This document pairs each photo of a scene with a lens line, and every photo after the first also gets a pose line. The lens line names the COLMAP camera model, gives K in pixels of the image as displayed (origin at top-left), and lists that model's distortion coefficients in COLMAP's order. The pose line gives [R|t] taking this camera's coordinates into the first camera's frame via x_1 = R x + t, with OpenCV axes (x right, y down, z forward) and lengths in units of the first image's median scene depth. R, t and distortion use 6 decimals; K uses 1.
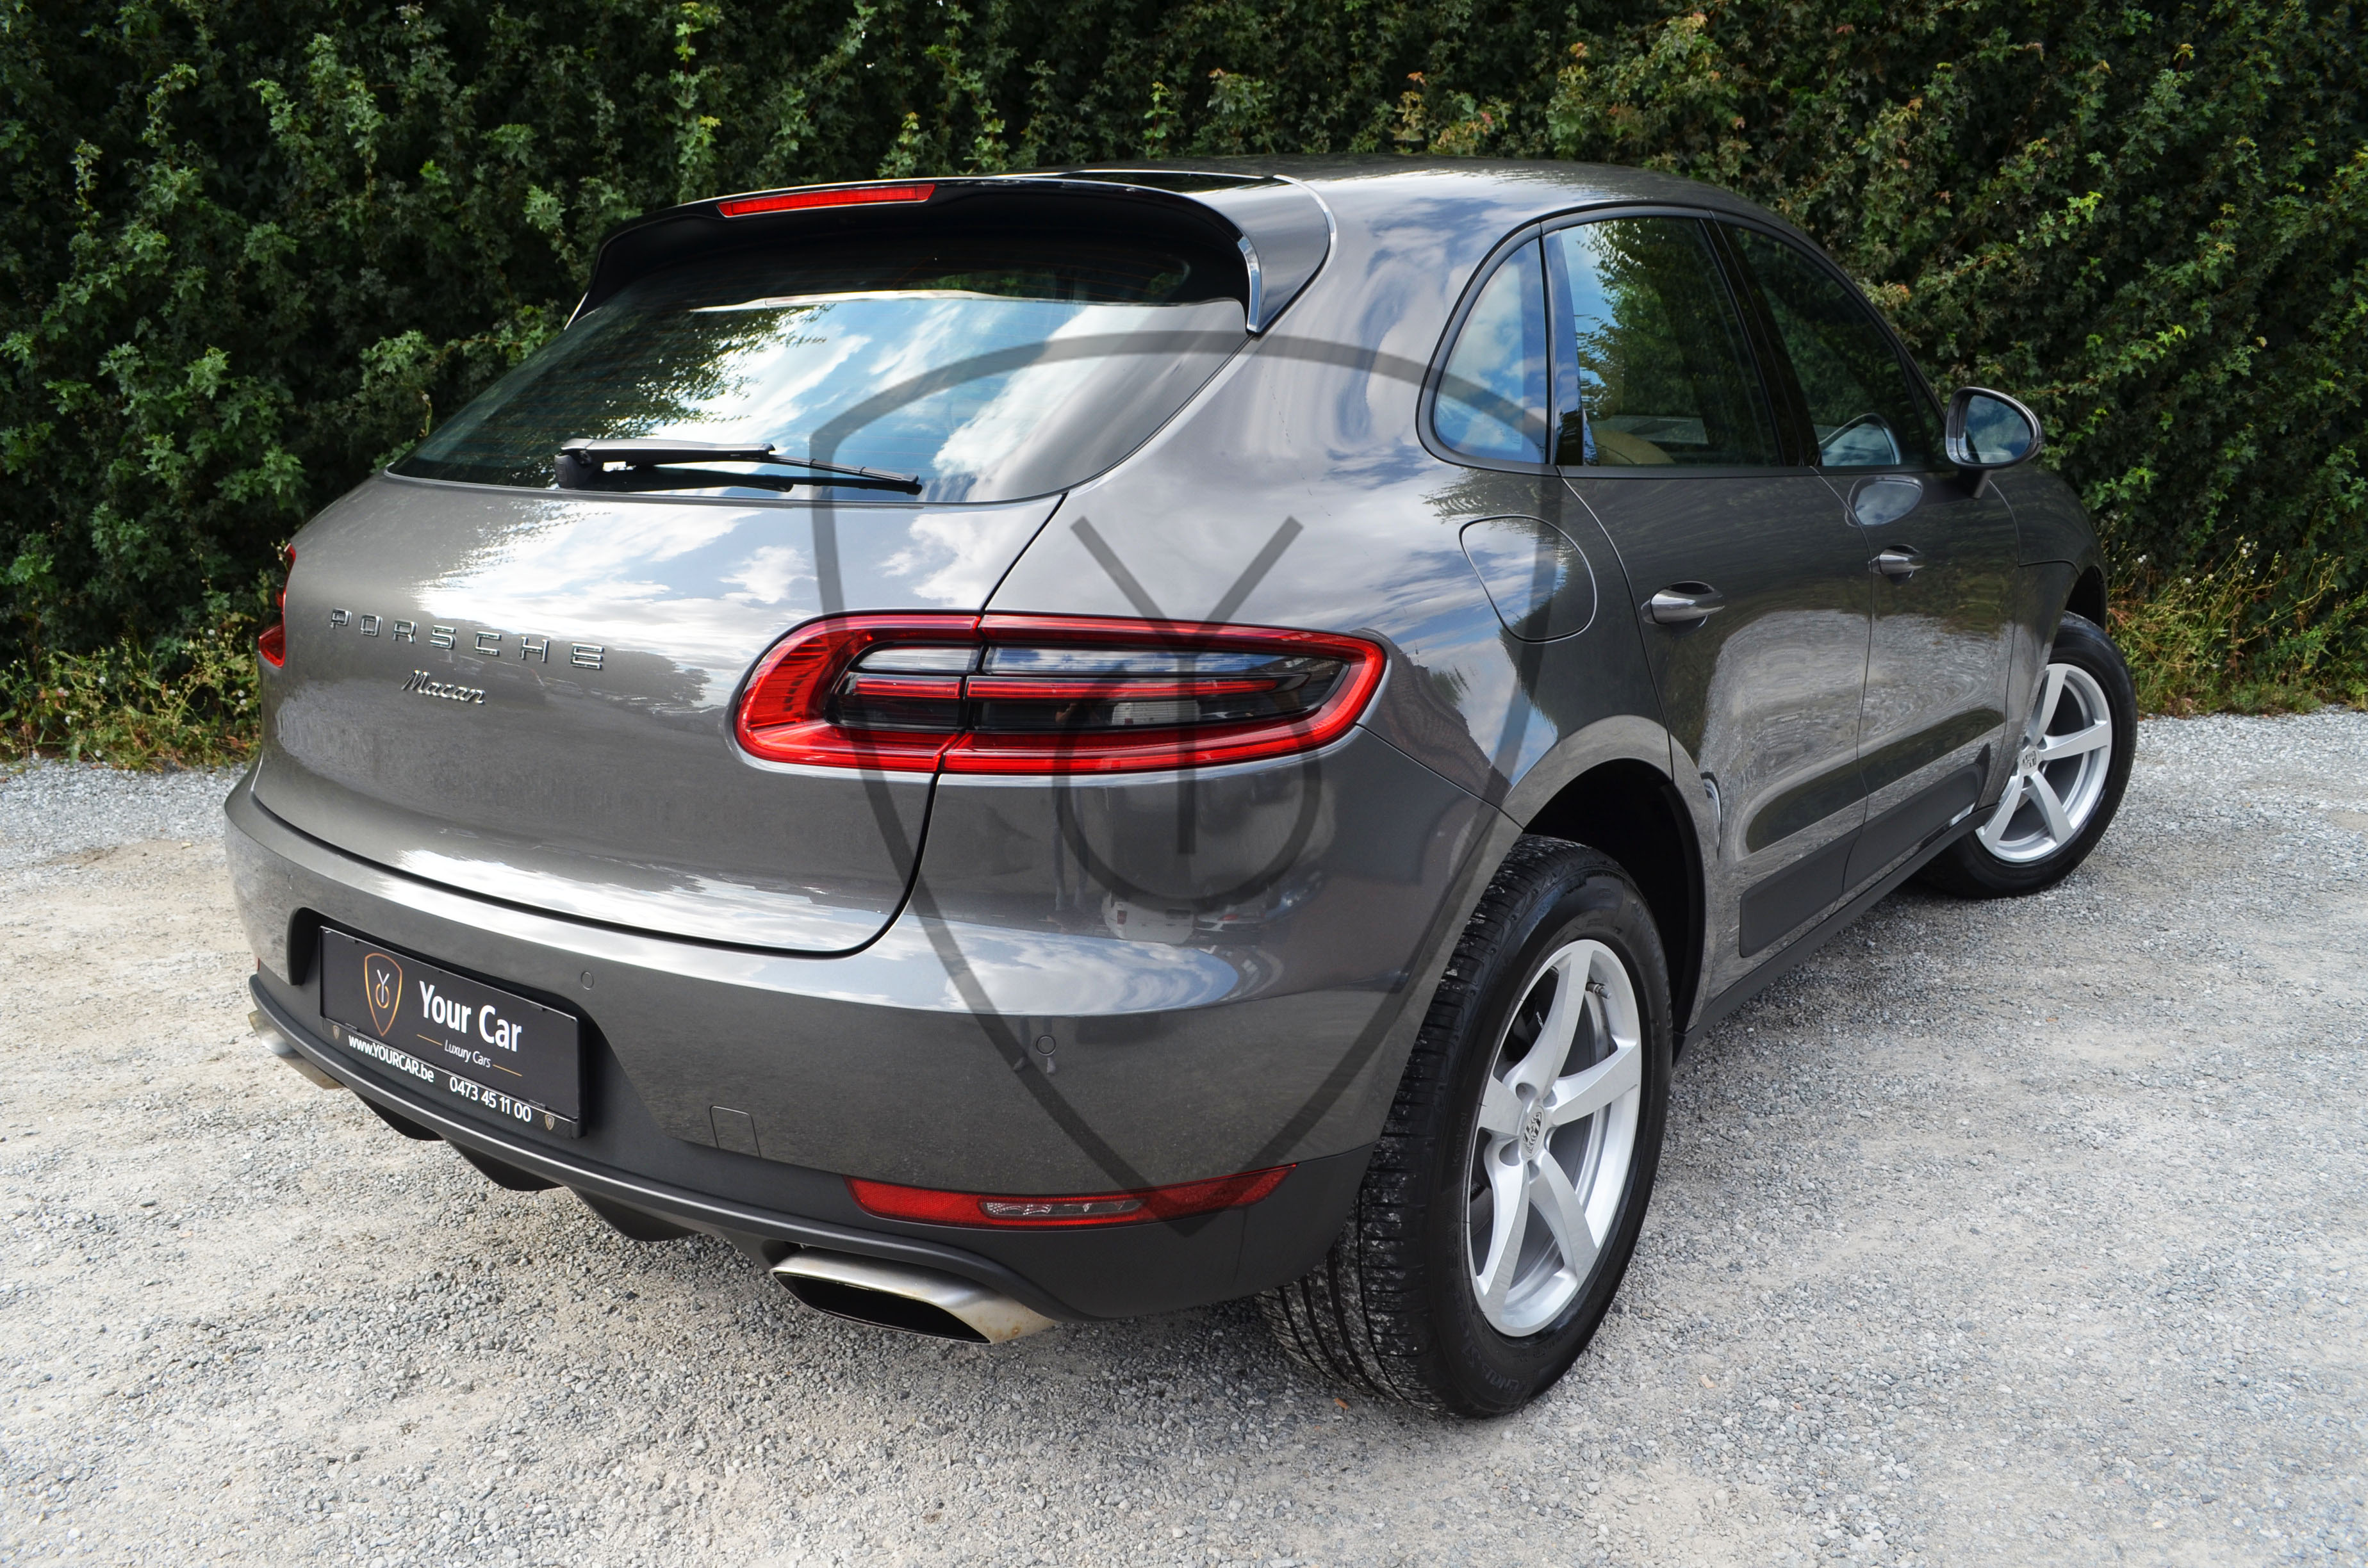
lens RADIAL K [[1872.9, 0, 1181.1], [0, 1872.9, 817.7], [0, 0, 1]] dist [-0.082697, 0.018535]
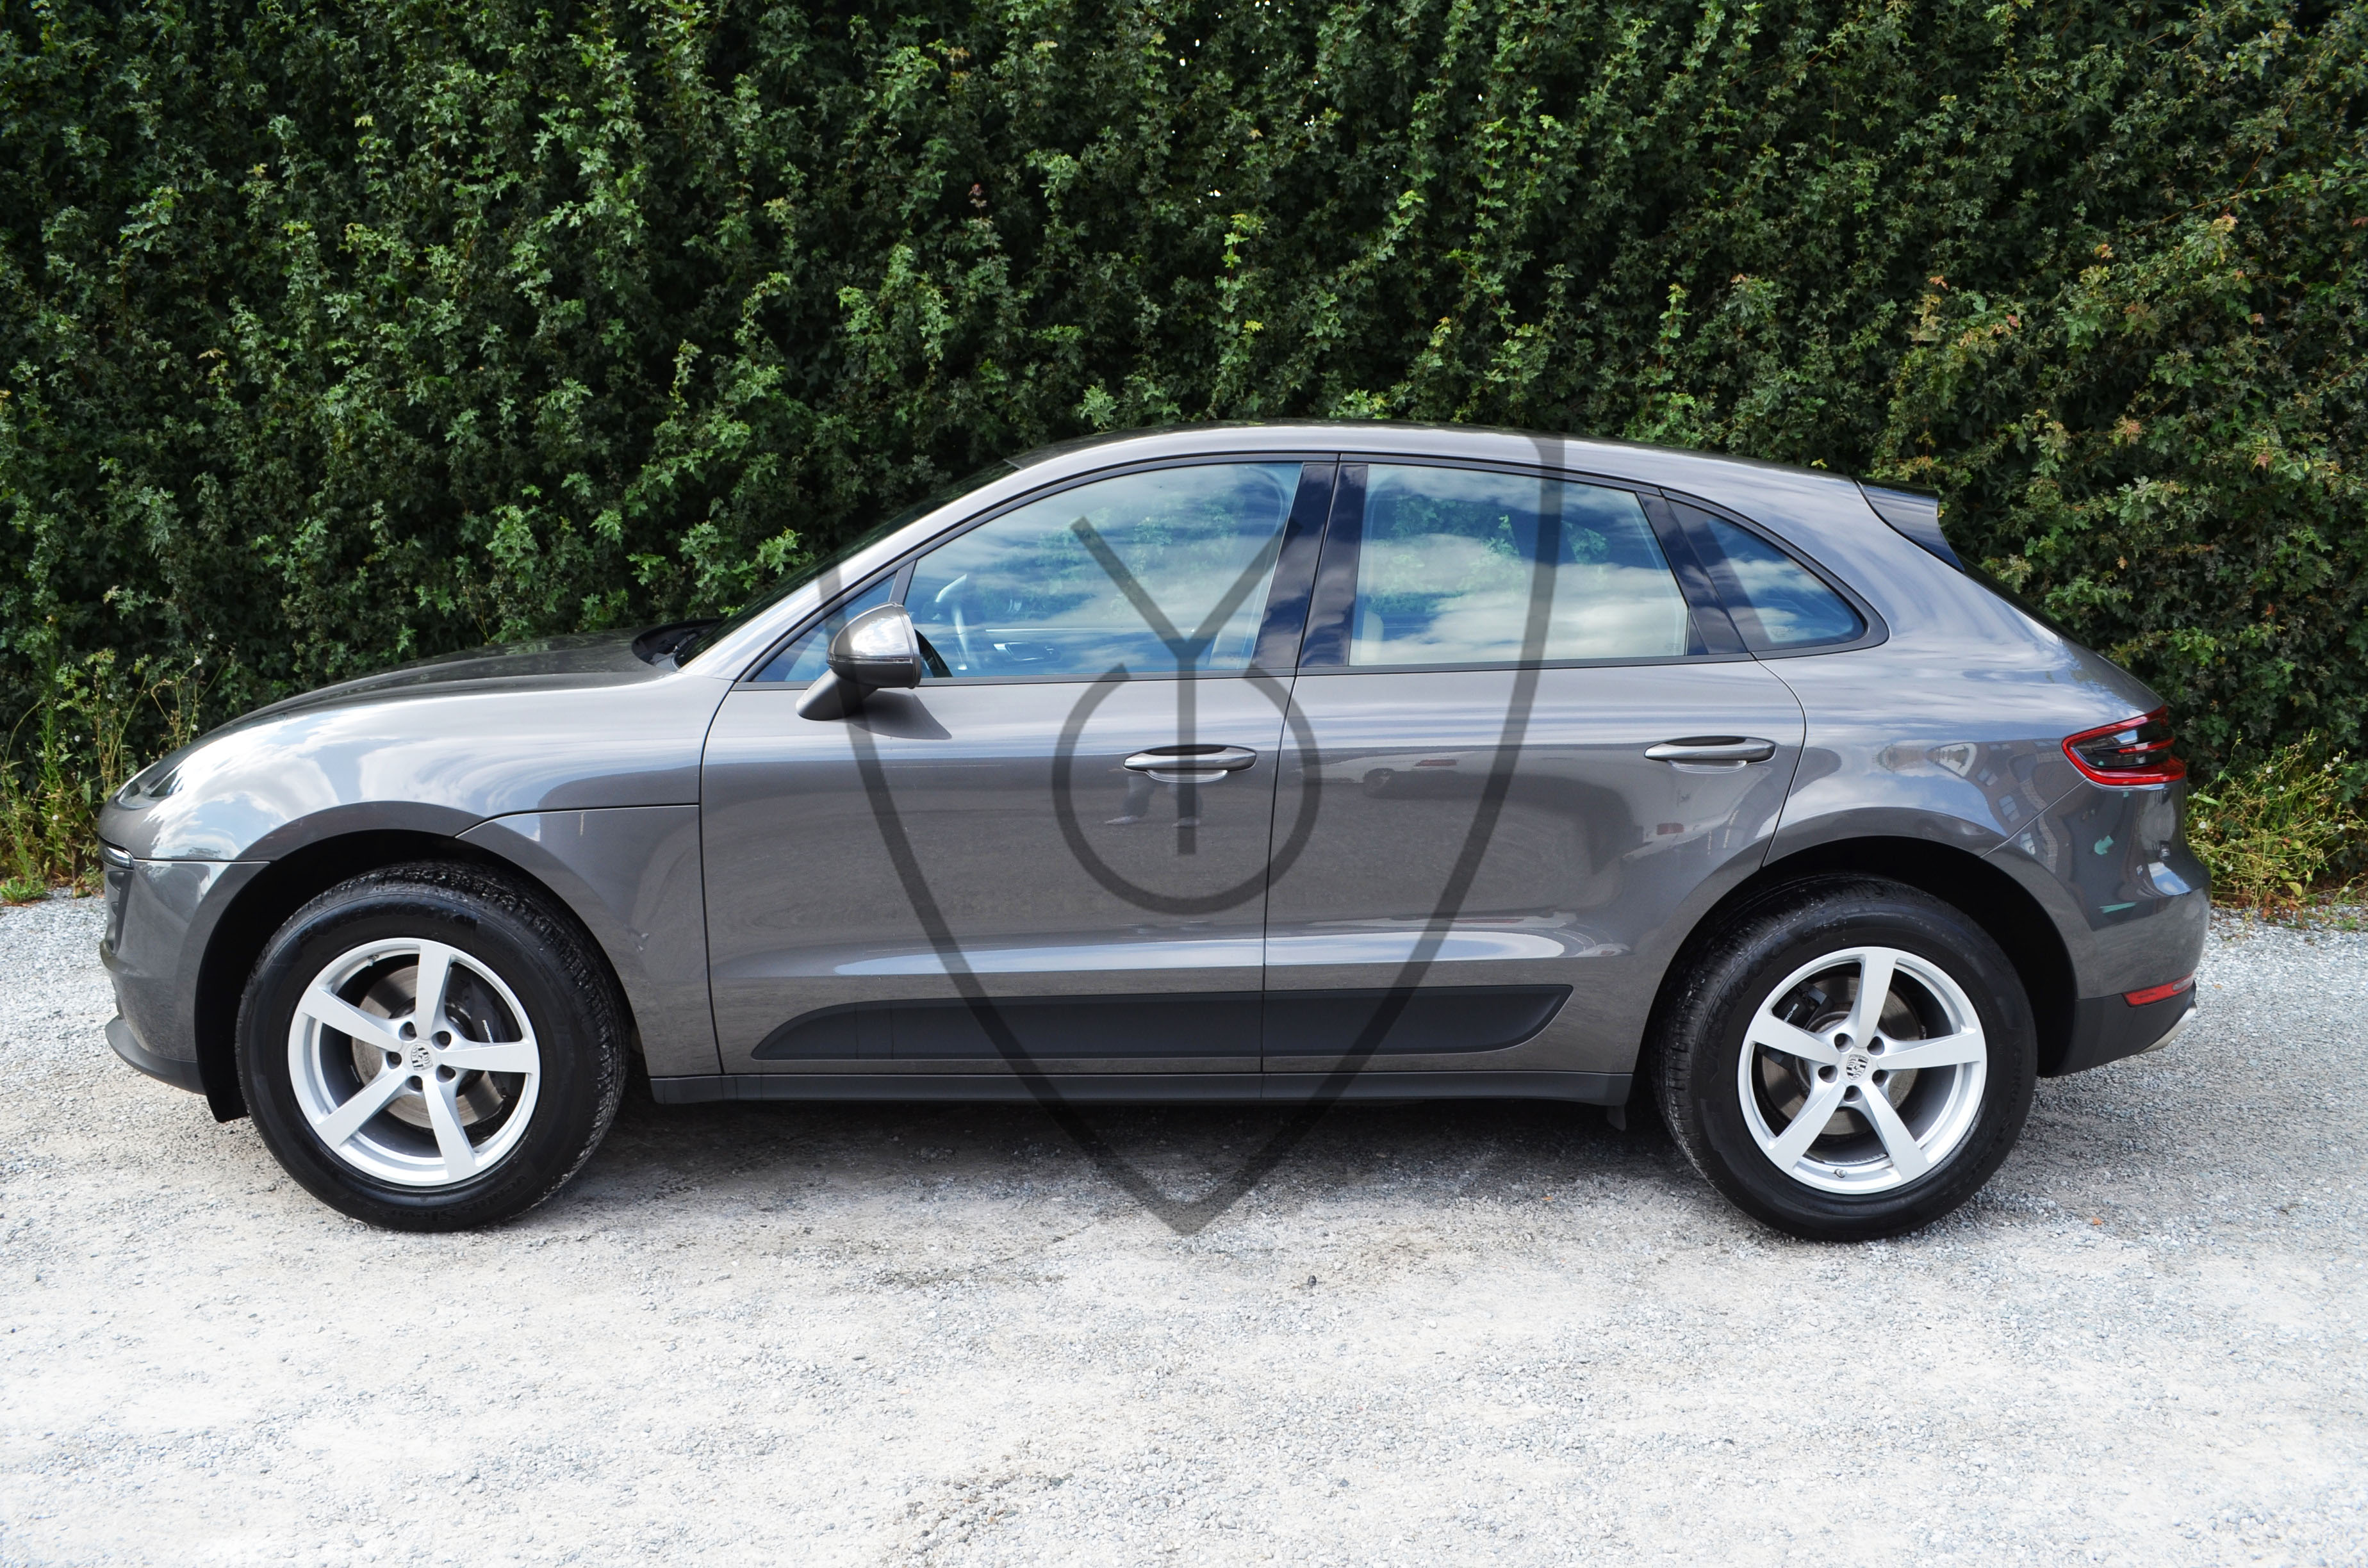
lens RADIAL K [[1872.9, 0, 1181.1], [0, 1872.9, 817.7], [0, 0, 1]] dist [-0.082697, 0.018535]
pose [[0.986201, 0.030777, -0.162669, -0.108991], [-0.041896, 0.996981, -0.065371, -0.022566], [0.160166, 0.071284, 0.984513, -0.040123]]
